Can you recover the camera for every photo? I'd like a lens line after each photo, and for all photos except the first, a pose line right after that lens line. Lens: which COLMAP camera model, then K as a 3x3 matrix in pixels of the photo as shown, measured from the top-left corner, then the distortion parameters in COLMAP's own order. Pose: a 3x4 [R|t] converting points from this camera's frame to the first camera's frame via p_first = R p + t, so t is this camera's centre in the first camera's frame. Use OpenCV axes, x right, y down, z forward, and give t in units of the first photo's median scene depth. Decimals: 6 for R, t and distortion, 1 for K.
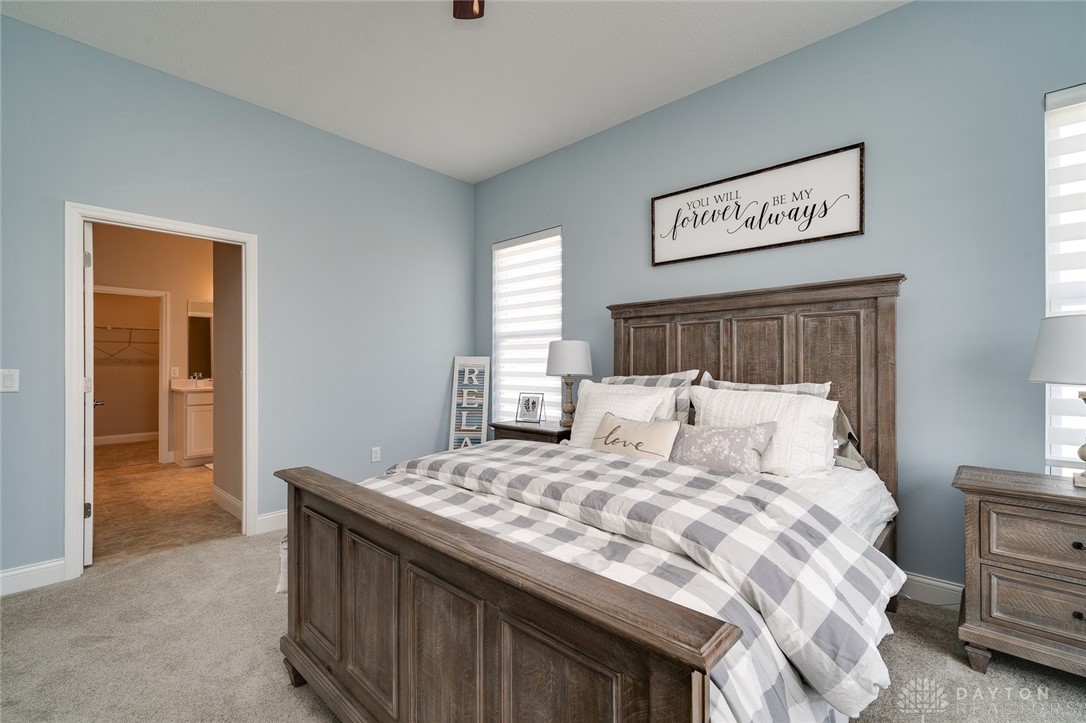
lens RADIAL K [[470.3, 0, 540.7], [0, 470.3, 365.3], [0, 0, 1]] dist [-0.000015, -0.000135]
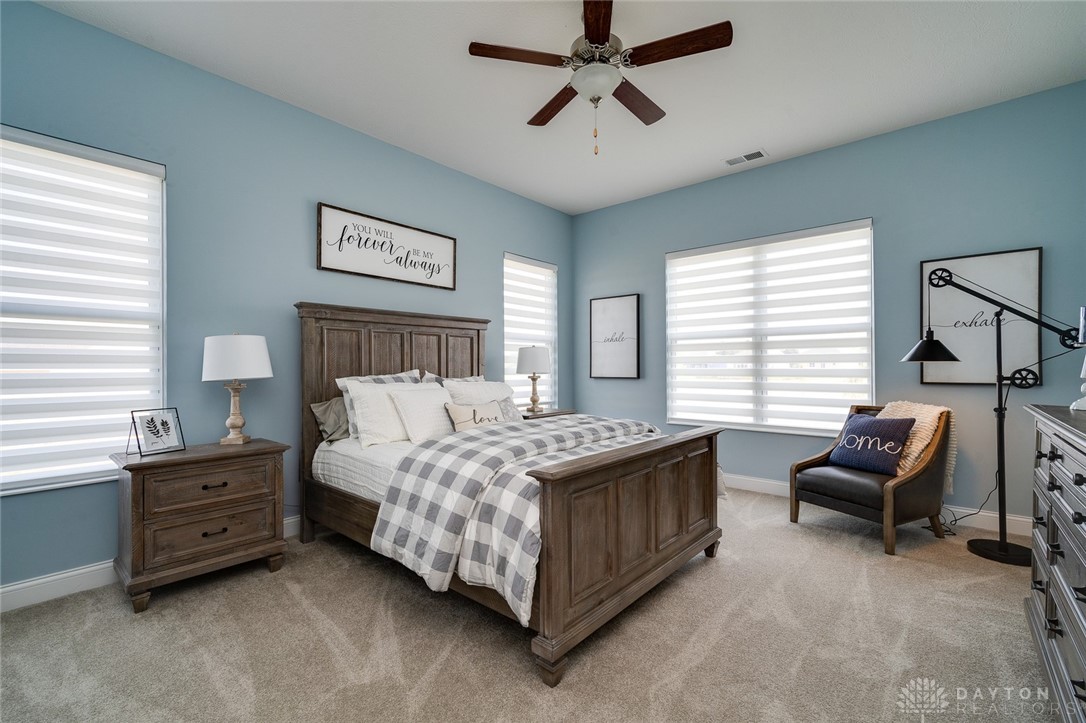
lens RADIAL K [[470.3, 0, 543.1], [0, 470.3, 363.9], [0, 0, 1]] dist [-0.000015, -0.000135]
pose [[-0.040912, 0.007477, 0.999135, -0.889942], [0.005224, 0.999960, -0.007270, 0.004823], [-0.999149, 0.004922, -0.040949, 0.625285]]
